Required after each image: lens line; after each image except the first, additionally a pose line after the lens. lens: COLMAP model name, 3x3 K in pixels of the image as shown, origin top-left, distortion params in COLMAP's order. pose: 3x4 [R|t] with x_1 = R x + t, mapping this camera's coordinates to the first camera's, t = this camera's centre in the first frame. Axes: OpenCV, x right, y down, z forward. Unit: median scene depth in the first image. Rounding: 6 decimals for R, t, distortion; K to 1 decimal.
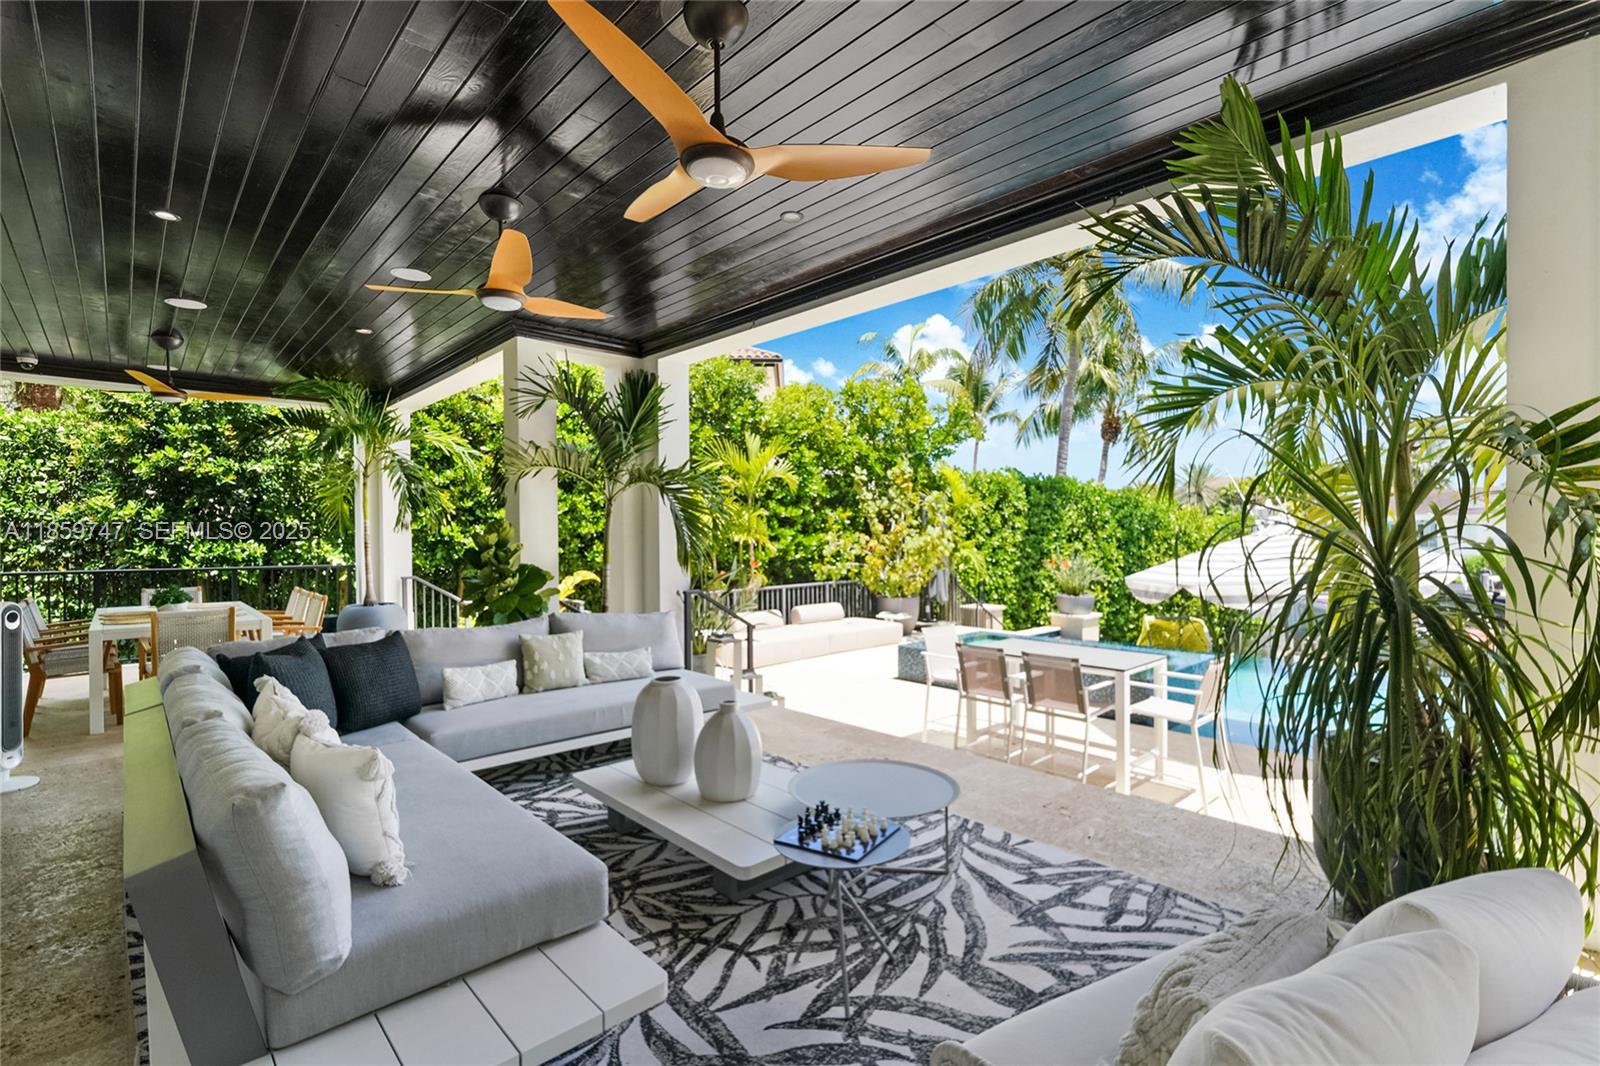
lens RADIAL K [[711.9, 0, 806.4], [0, 711.9, 536.8], [0, 0, 1]] dist [-0.001681, 0.000030]
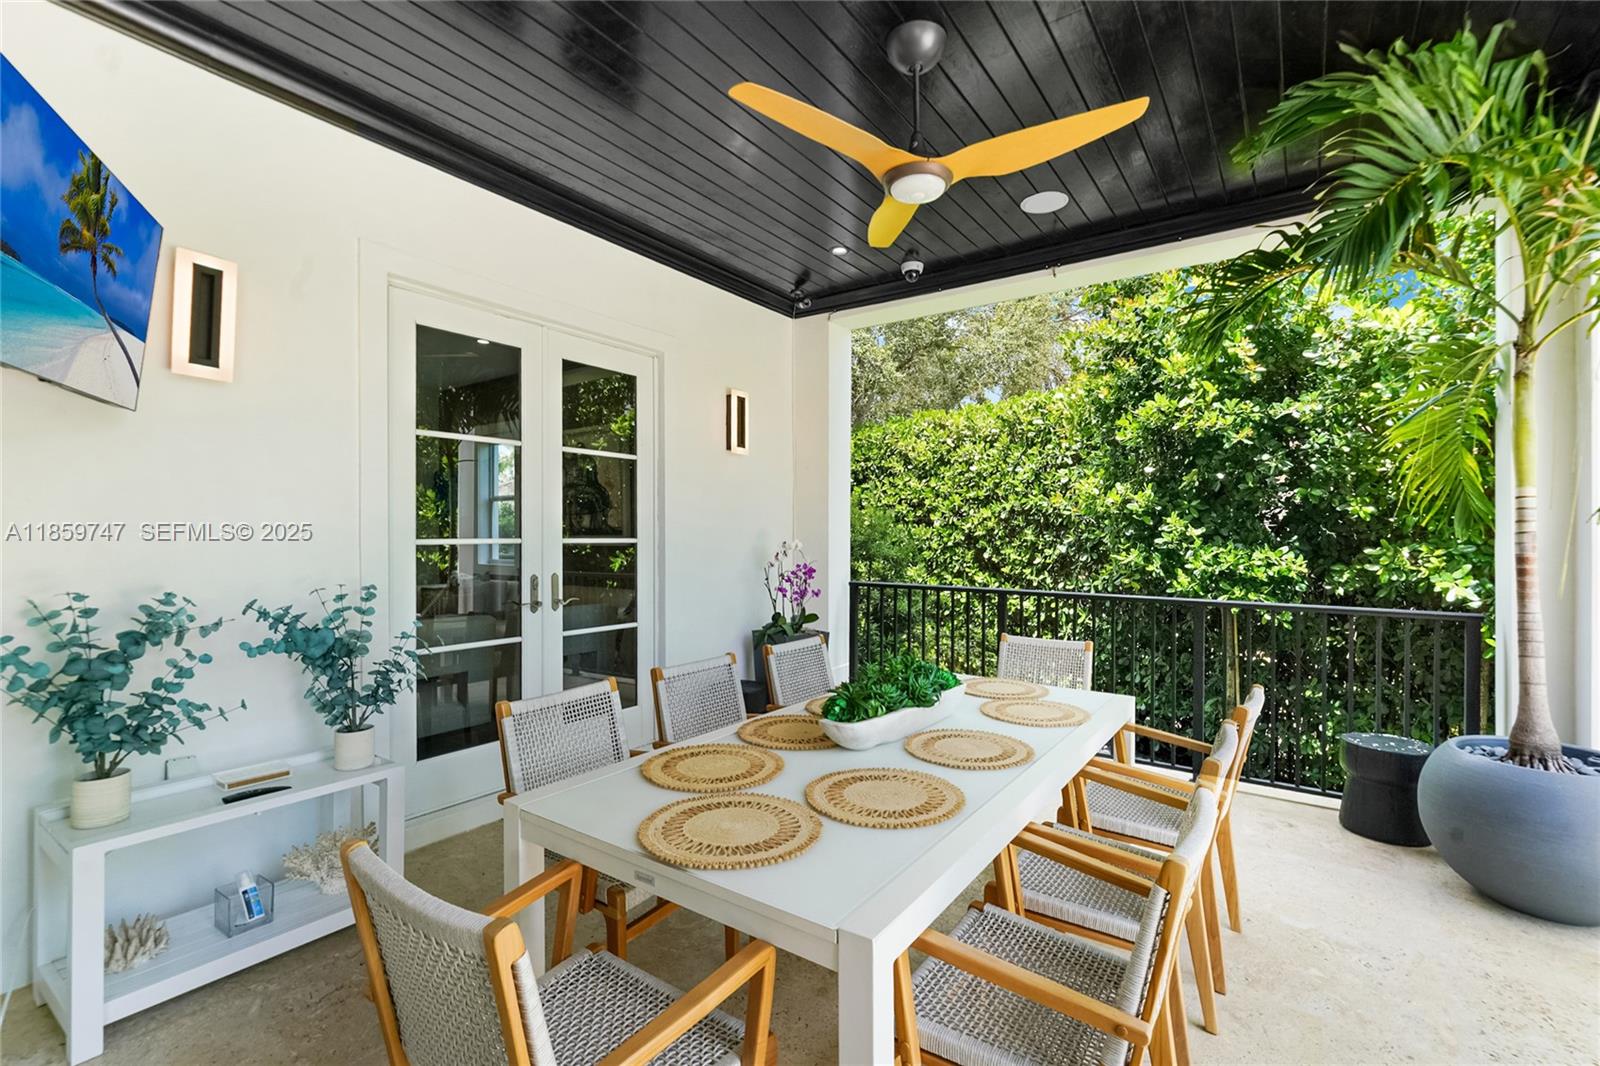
lens RADIAL K [[711.9, 0, 806.6], [0, 711.9, 539.3], [0, 0, 1]] dist [-0.001681, 0.000030]
pose [[0.199621, 0.011841, -0.979802, -0.328907], [-0.012184, 0.999880, 0.009601, 0.000255], [0.979797, 0.010021, 0.199741, 0.551774]]
